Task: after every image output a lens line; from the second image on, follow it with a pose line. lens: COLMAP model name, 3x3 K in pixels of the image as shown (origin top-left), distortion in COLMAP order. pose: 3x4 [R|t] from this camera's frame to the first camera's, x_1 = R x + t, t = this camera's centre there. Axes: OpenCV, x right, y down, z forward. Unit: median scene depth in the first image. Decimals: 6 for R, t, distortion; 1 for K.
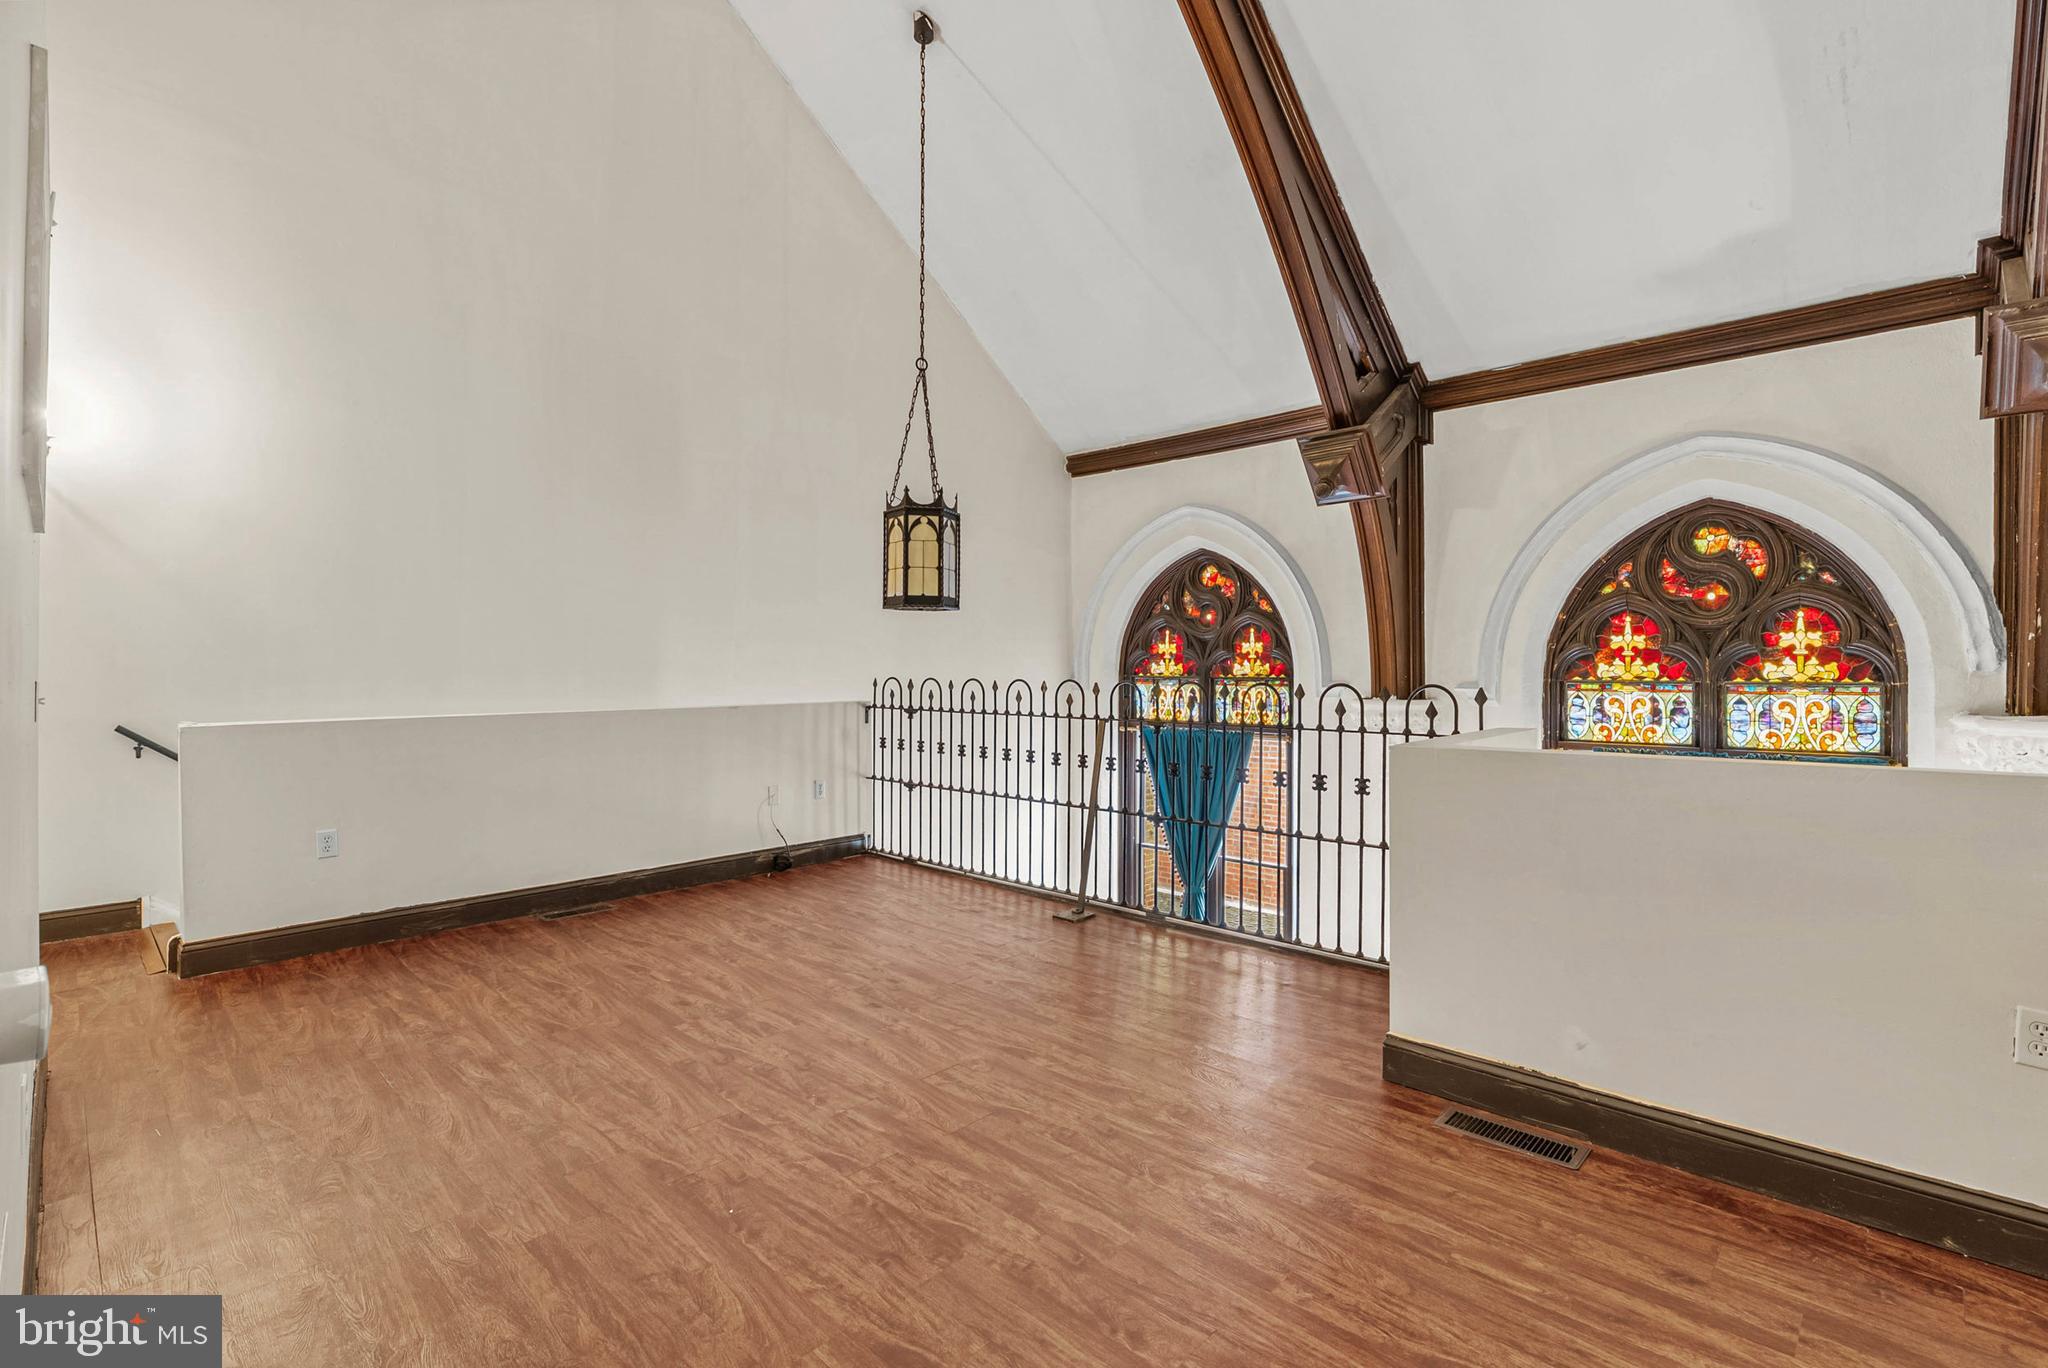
lens RADIAL K [[938.7, 0, 1037.1], [0, 938.7, 677.1], [0, 0, 1]] dist [-0.011613, 0.004269]
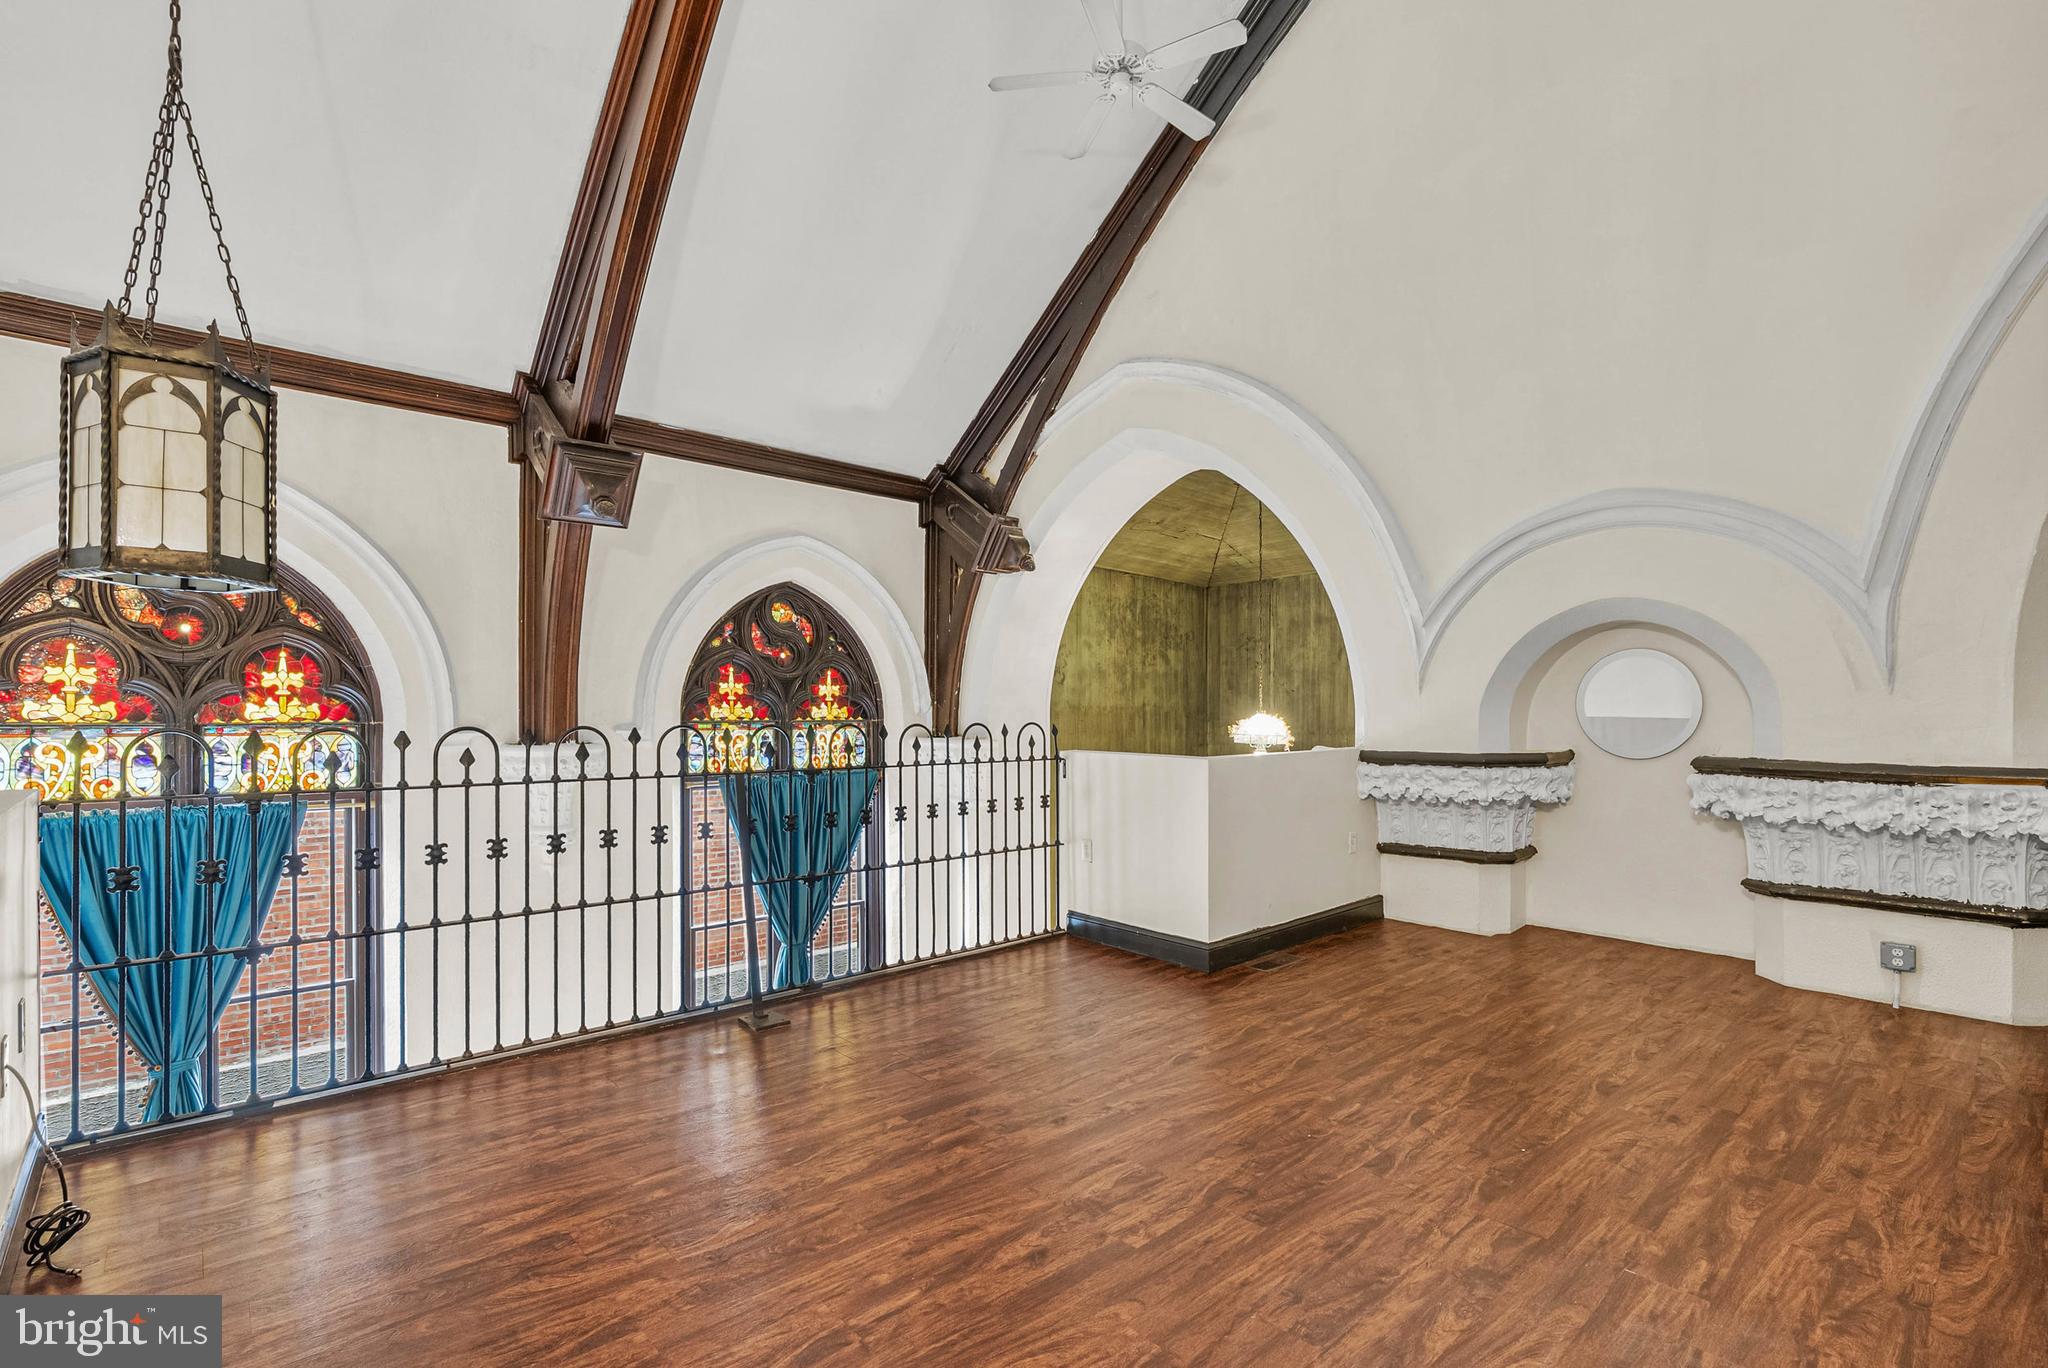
lens RADIAL K [[938.7, 0, 1032.8], [0, 938.7, 712.5], [0, 0, 1]] dist [-0.011613, 0.004269]
pose [[0.069478, -0.001212, 0.997583, -0.629385], [0.006608, 0.999978, 0.000754, -0.005540], [-0.997562, 0.006540, 0.069484, 0.609992]]
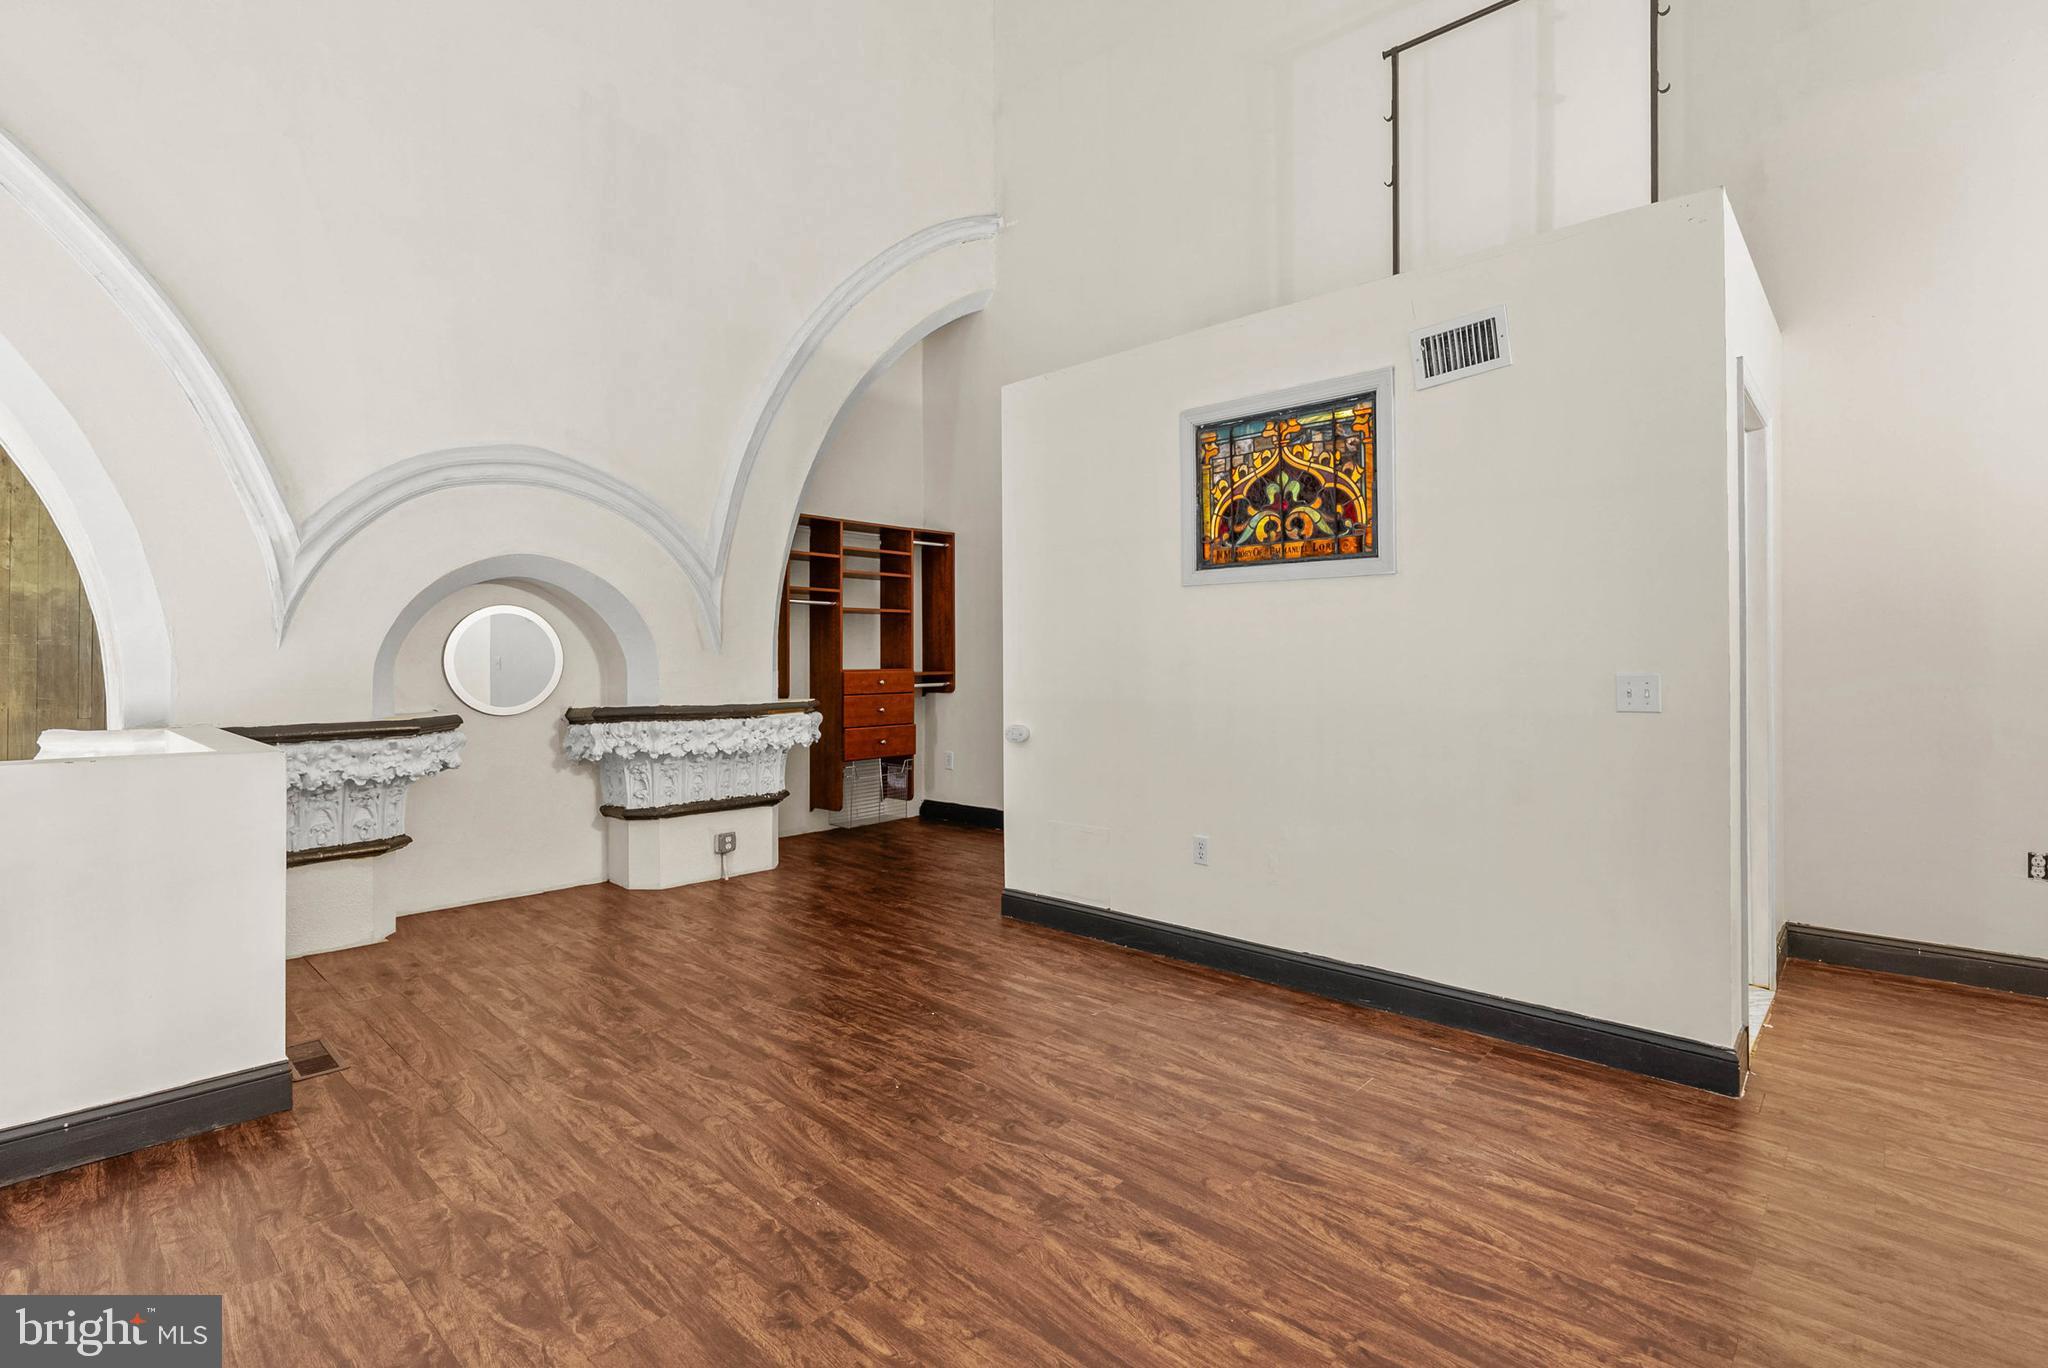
lens RADIAL K [[938.7, 0, 1046.2], [0, 938.7, 662.9], [0, 0, 1]] dist [-0.011613, 0.004269]
pose [[-0.999624, 0.004953, -0.026981, -0.186983], [0.004802, 0.999972, 0.005672, -0.009572], [0.027008, 0.005540, -0.999620, 1.006718]]
